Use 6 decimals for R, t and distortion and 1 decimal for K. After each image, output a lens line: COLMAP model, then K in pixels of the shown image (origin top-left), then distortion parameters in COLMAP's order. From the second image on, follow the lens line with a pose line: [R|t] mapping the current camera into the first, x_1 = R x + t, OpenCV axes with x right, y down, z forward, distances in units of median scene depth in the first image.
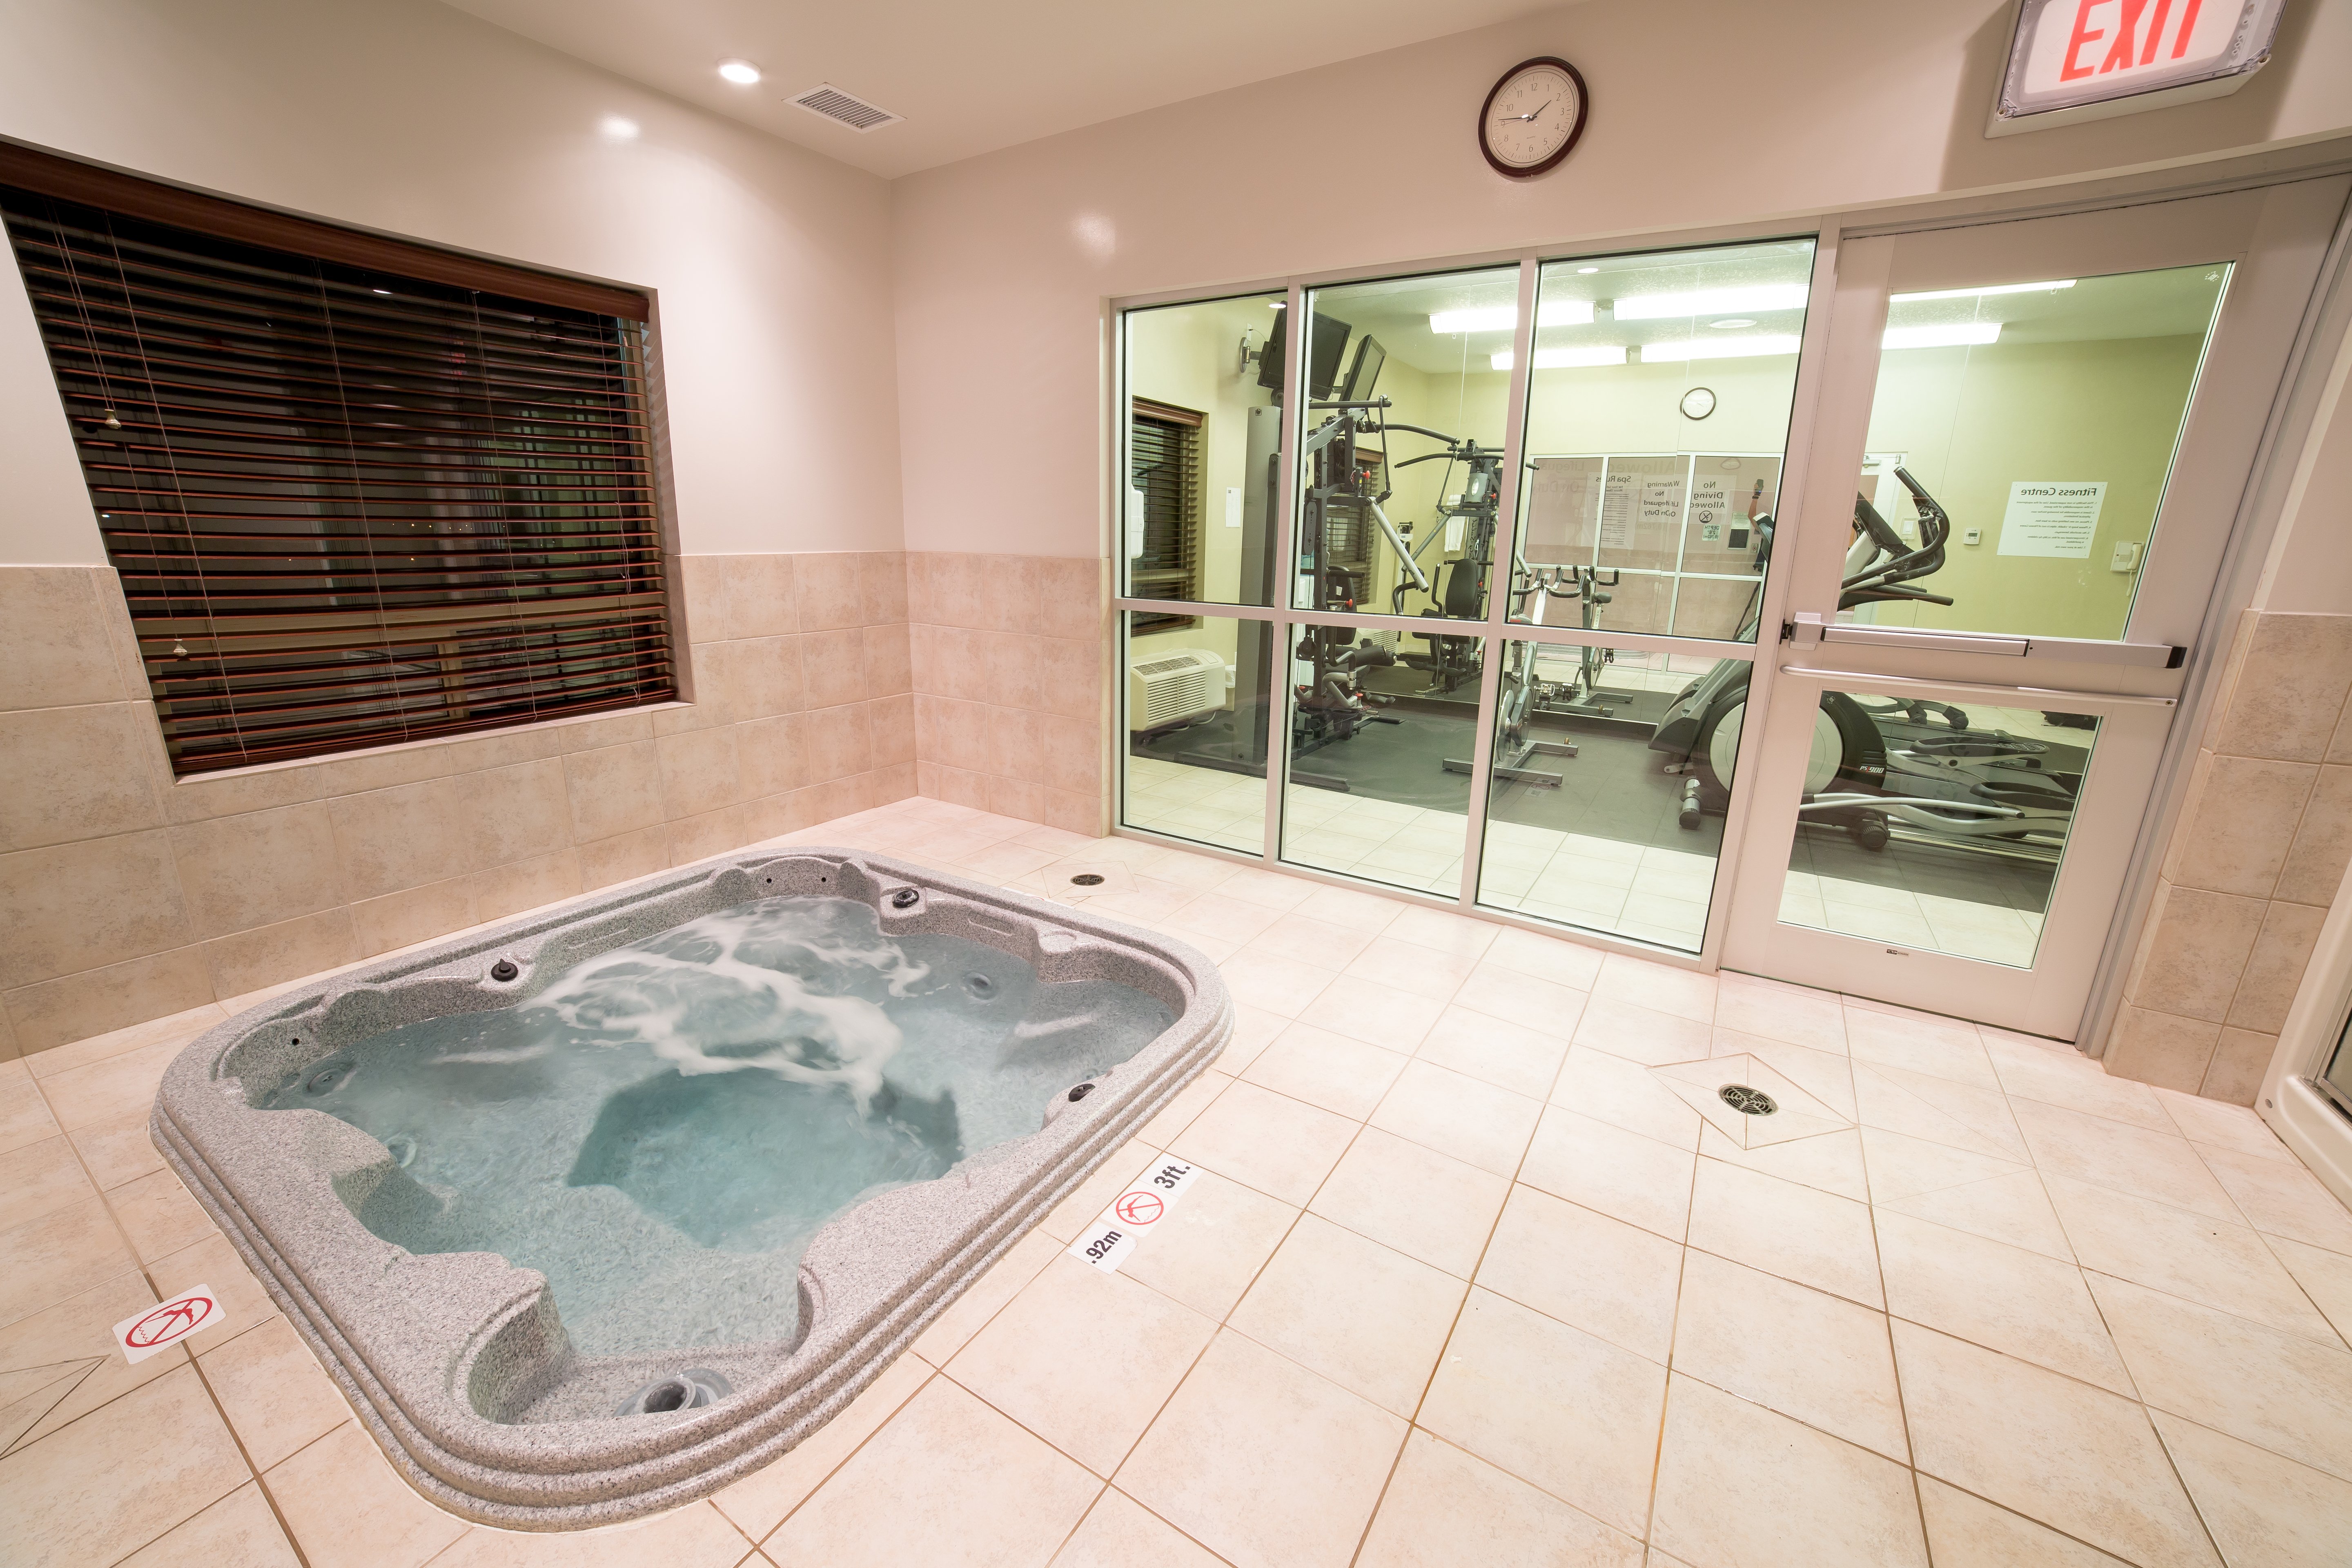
lens RADIAL K [[914.9, 0, 1166.6], [0, 914.9, 778.0], [0, 0, 1]] dist [-0.018542, 0.000562]
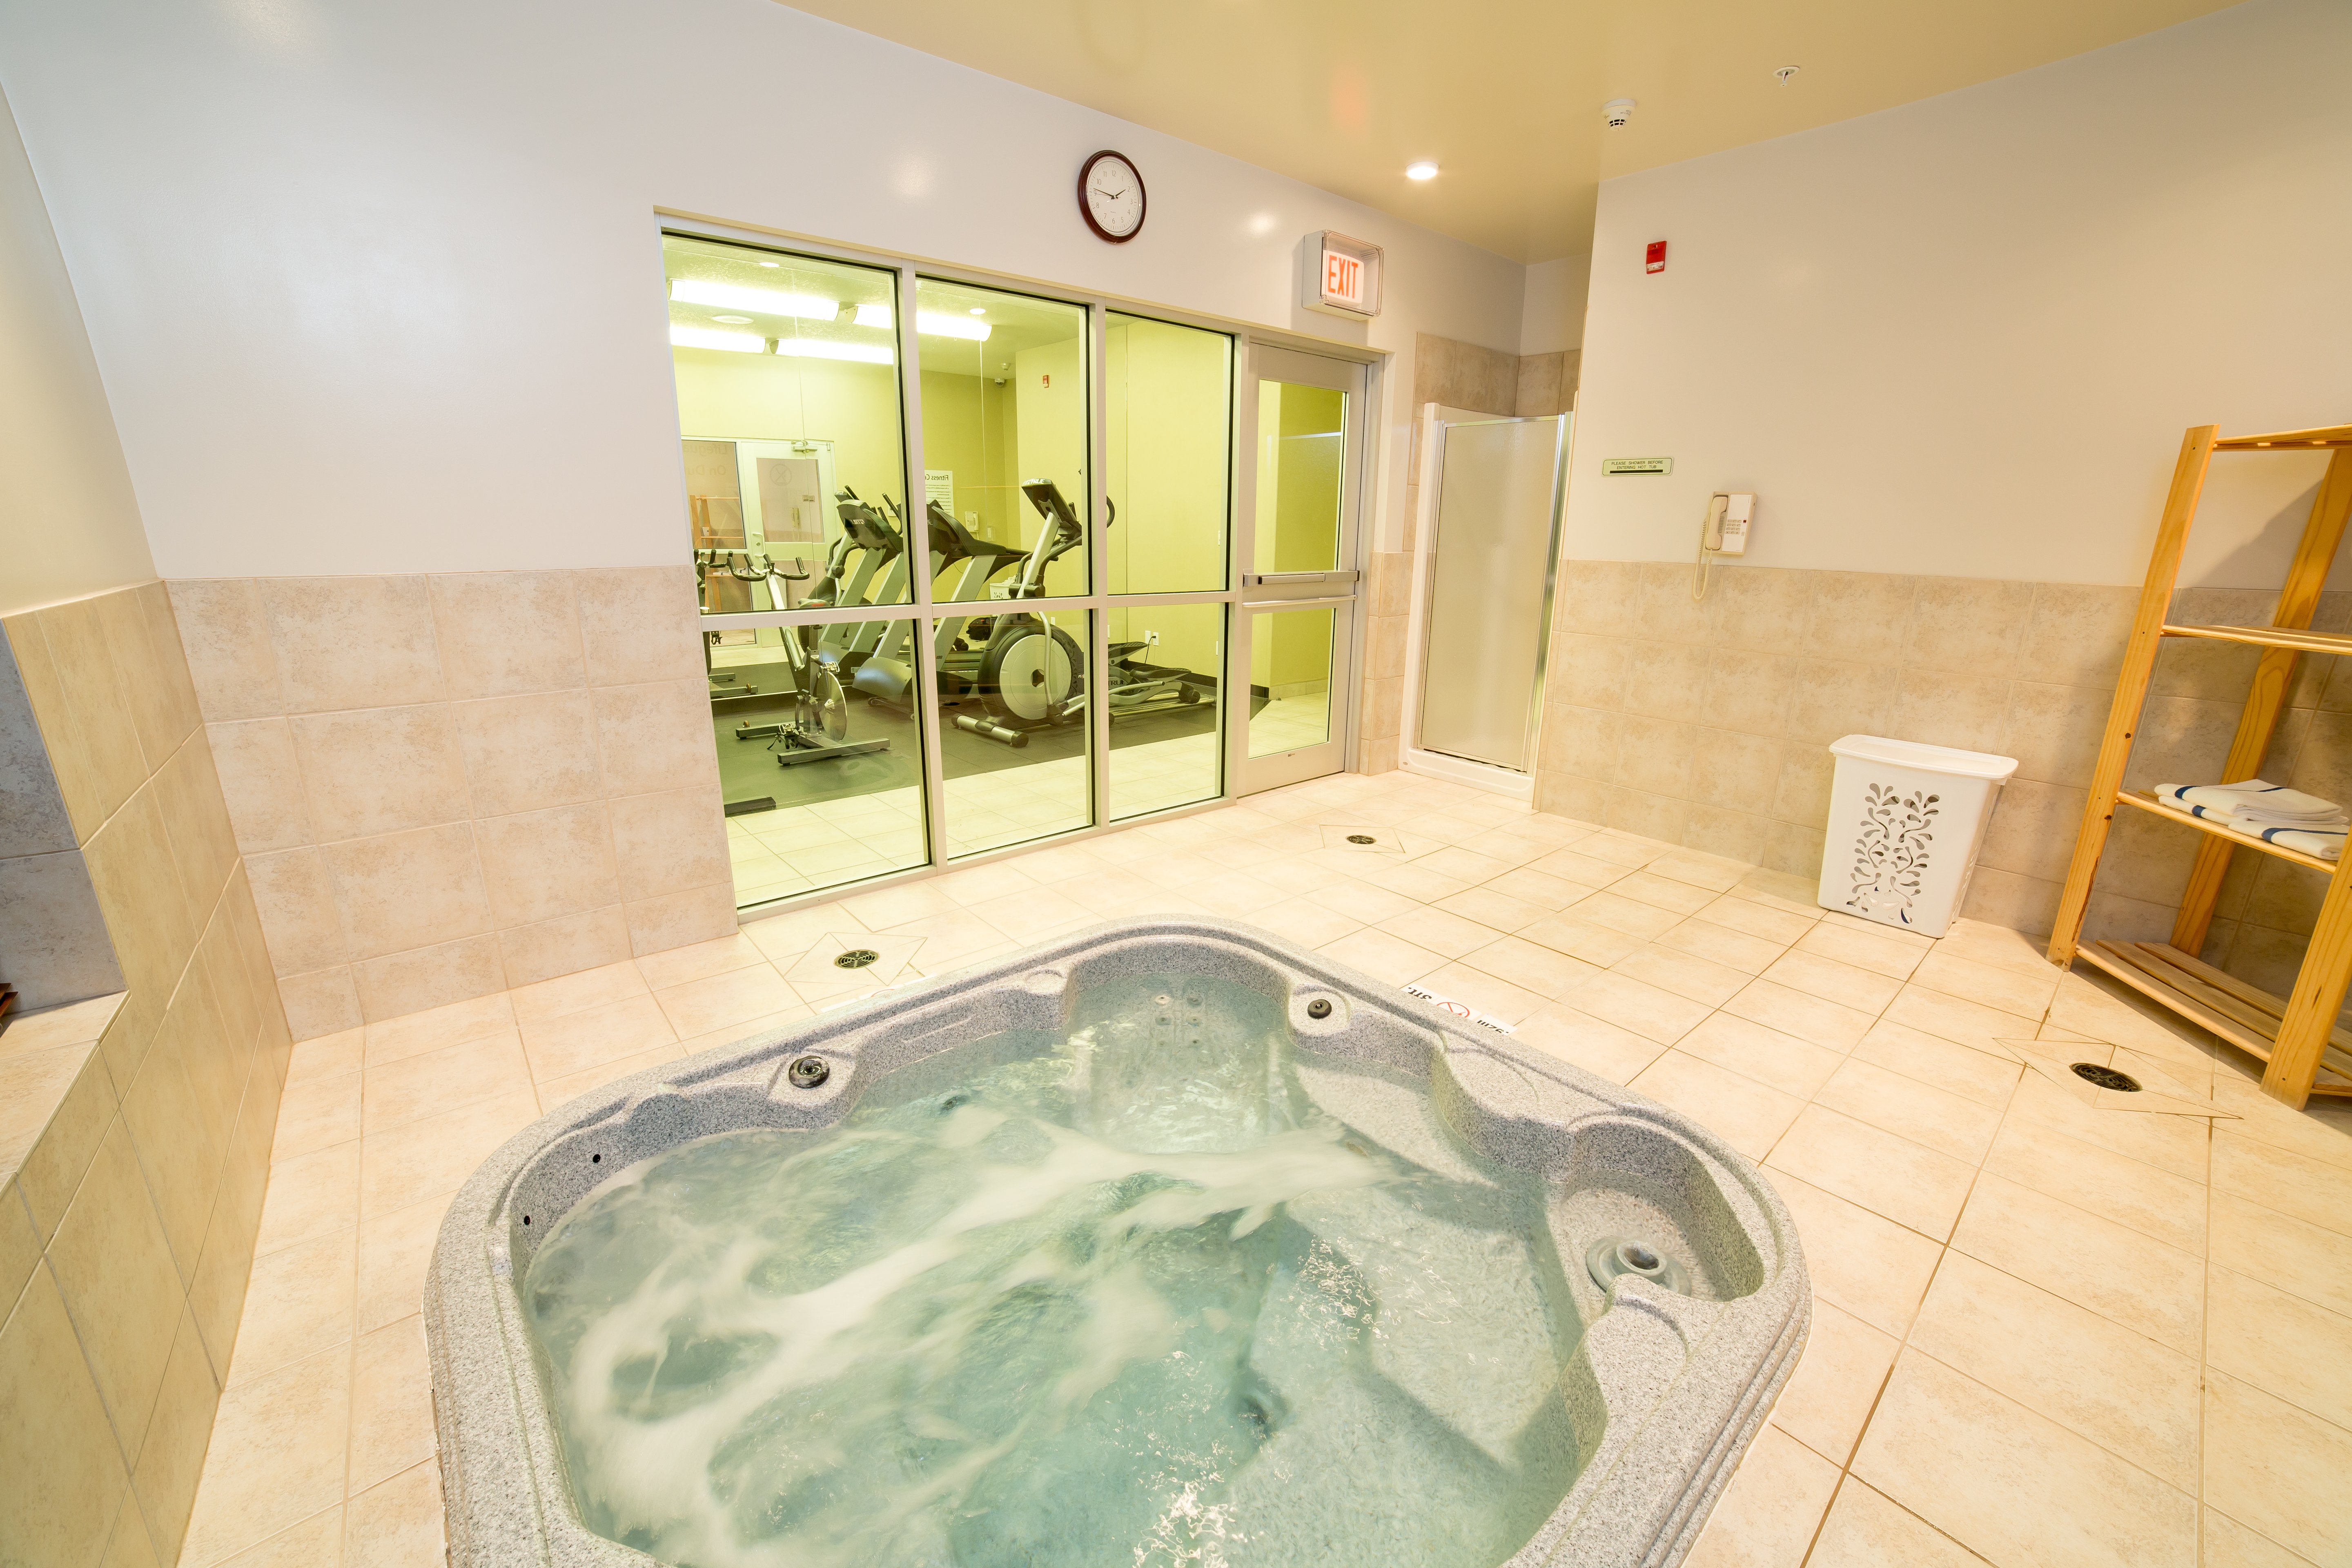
lens RADIAL K [[914.9, 0, 1175.2], [0, 914.9, 771.9], [0, 0, 1]] dist [-0.018542, 0.000562]
pose [[0.311606, -0.264640, 0.912616, -0.750266], [0.245265, 0.950289, 0.191821, -0.143573], [-0.918012, 0.164060, 0.361023, 0.454308]]
